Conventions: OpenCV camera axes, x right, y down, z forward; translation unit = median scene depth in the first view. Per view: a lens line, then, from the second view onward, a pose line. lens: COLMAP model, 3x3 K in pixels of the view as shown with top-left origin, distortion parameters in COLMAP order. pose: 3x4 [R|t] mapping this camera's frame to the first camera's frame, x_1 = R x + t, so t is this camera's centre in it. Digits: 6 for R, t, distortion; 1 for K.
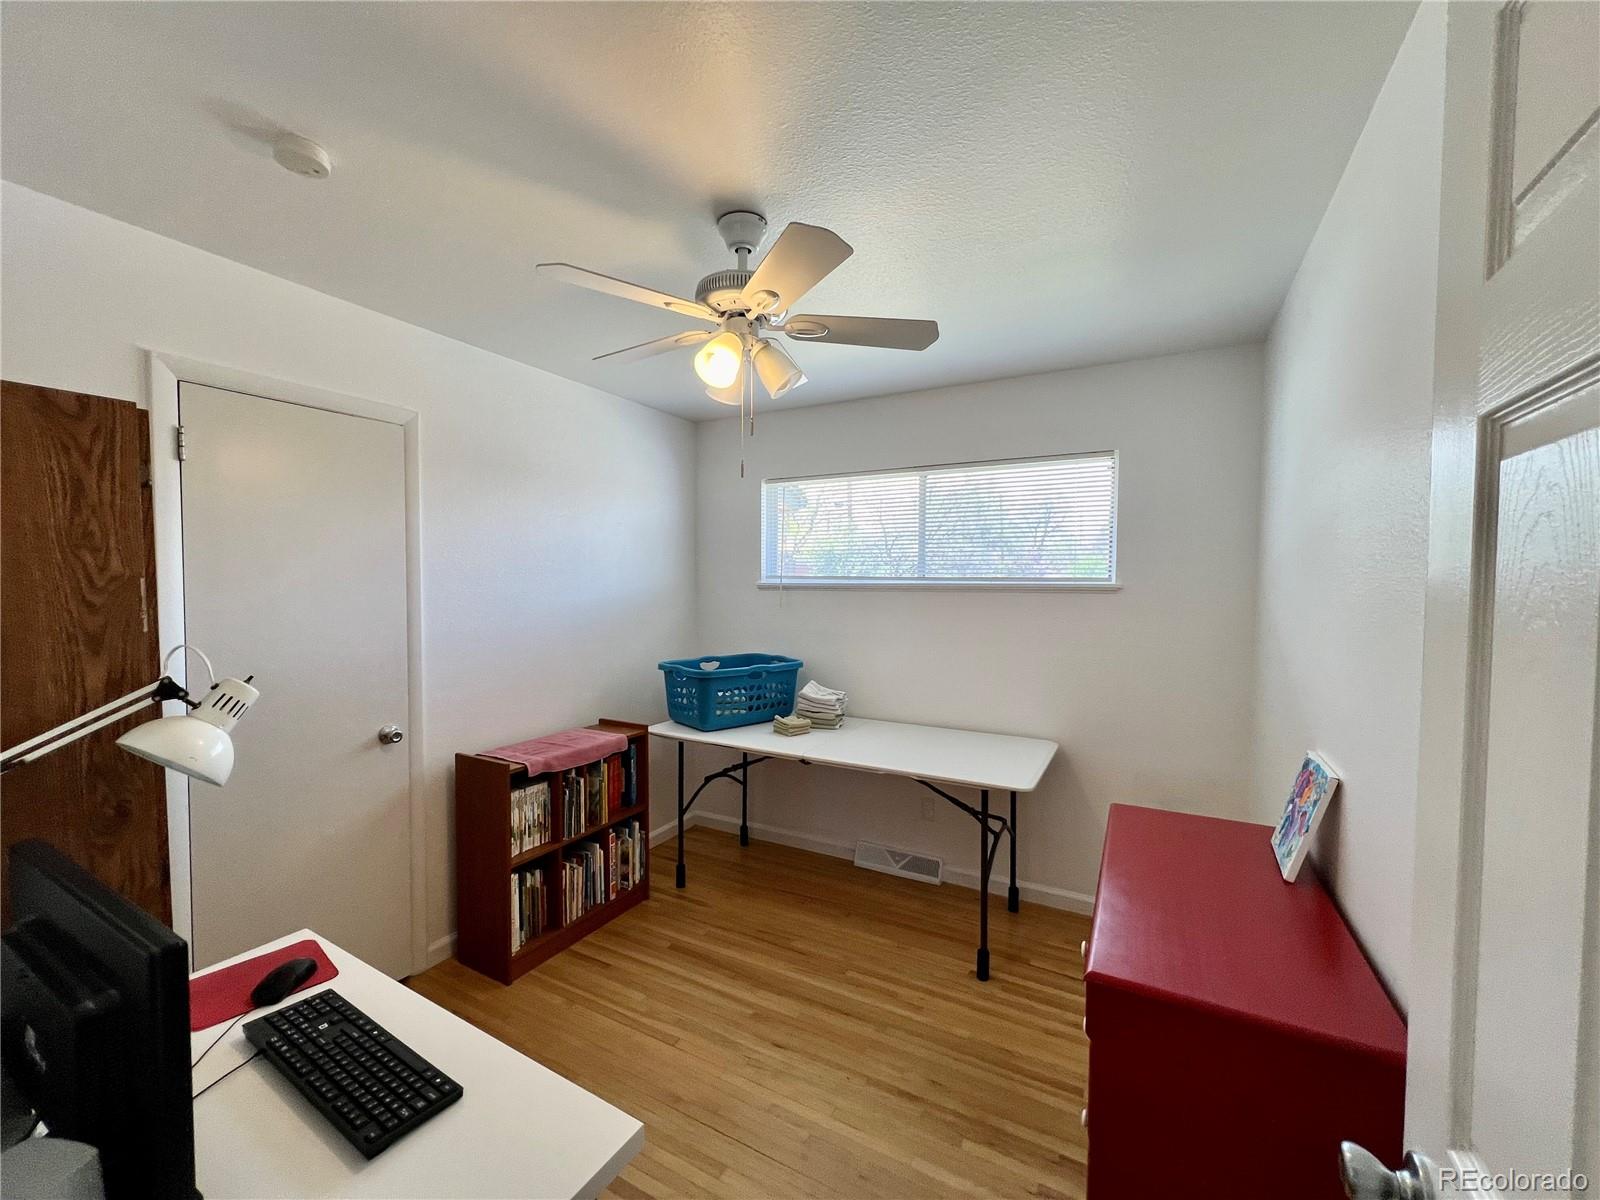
lens RADIAL K [[640.3, 0, 800.0], [0, 640.3, 600.0], [0, 0, 1]] dist [-0.001532, -0.000102]
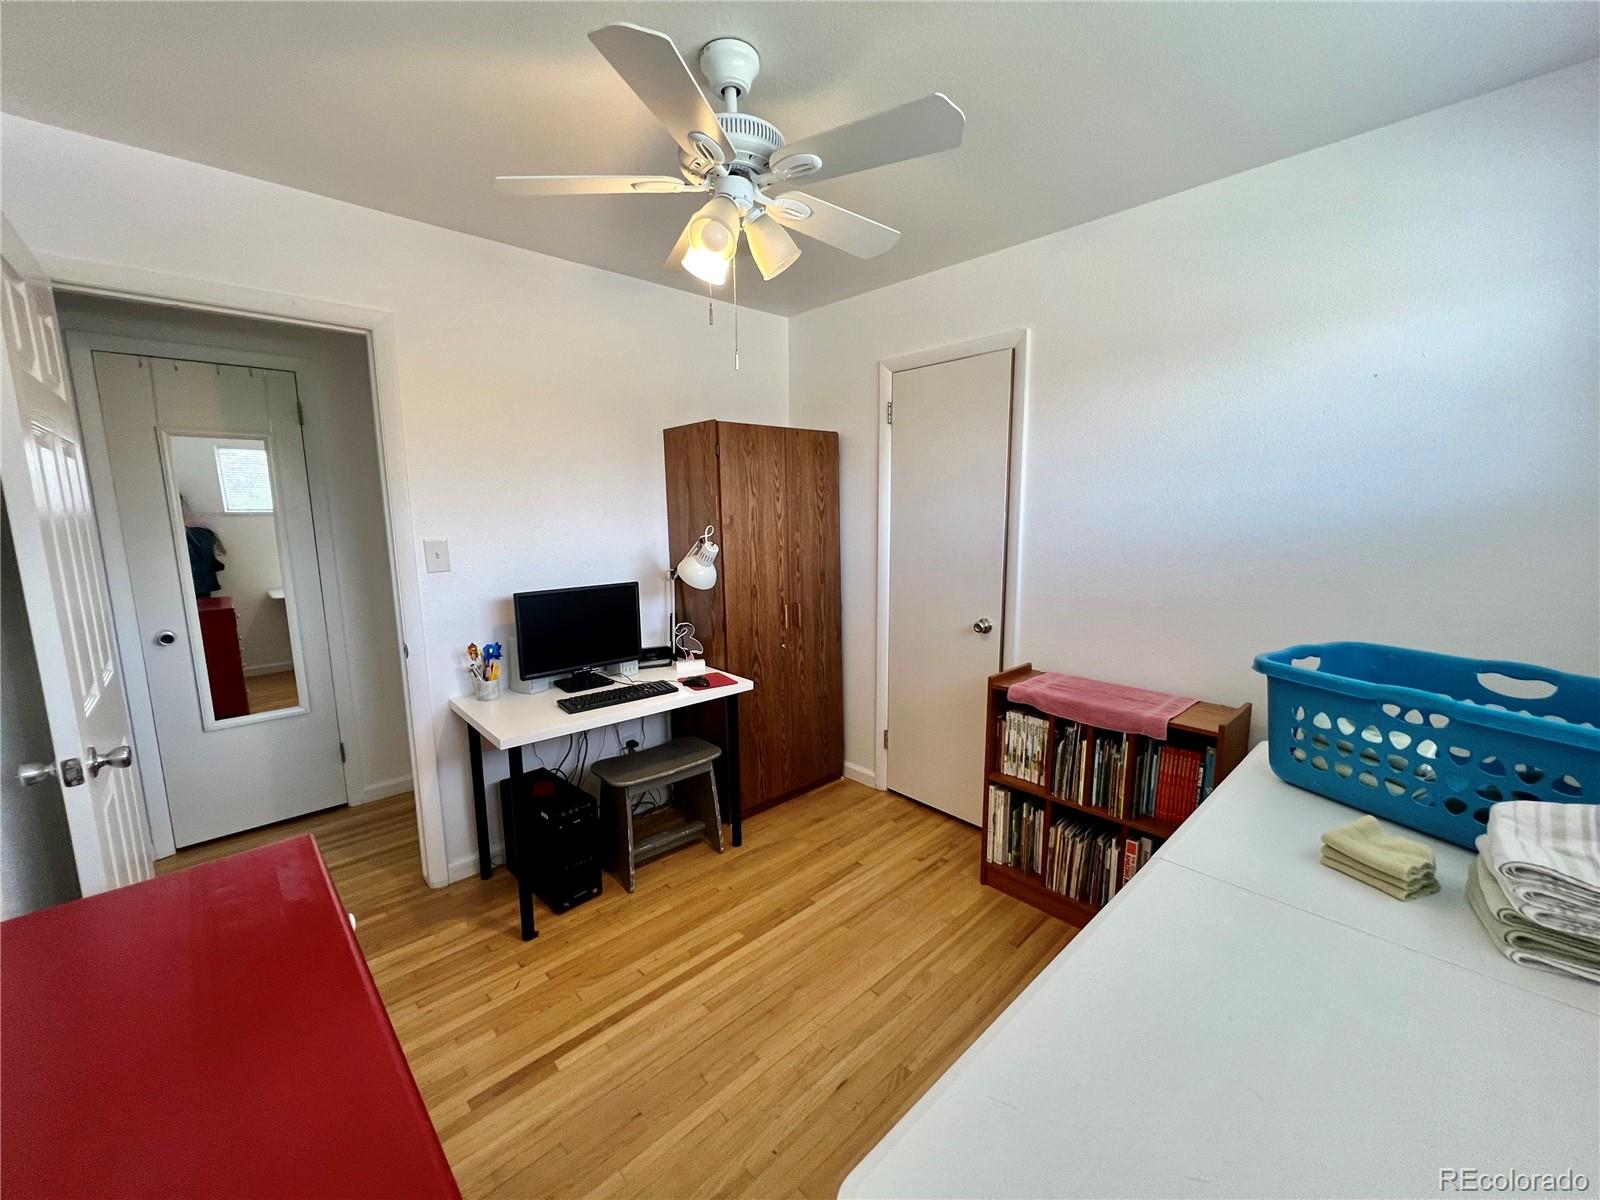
lens RADIAL K [[640.0, 0, 800.0], [0, 640.0, 600.0], [0, 0, 1]] dist [0.000870, 0.000034]
pose [[-0.302696, 0.139322, -0.942849, 0.533145], [-0.019629, 0.988137, 0.152316, -0.009903], [0.952885, 0.064613, -0.296370, 0.950686]]
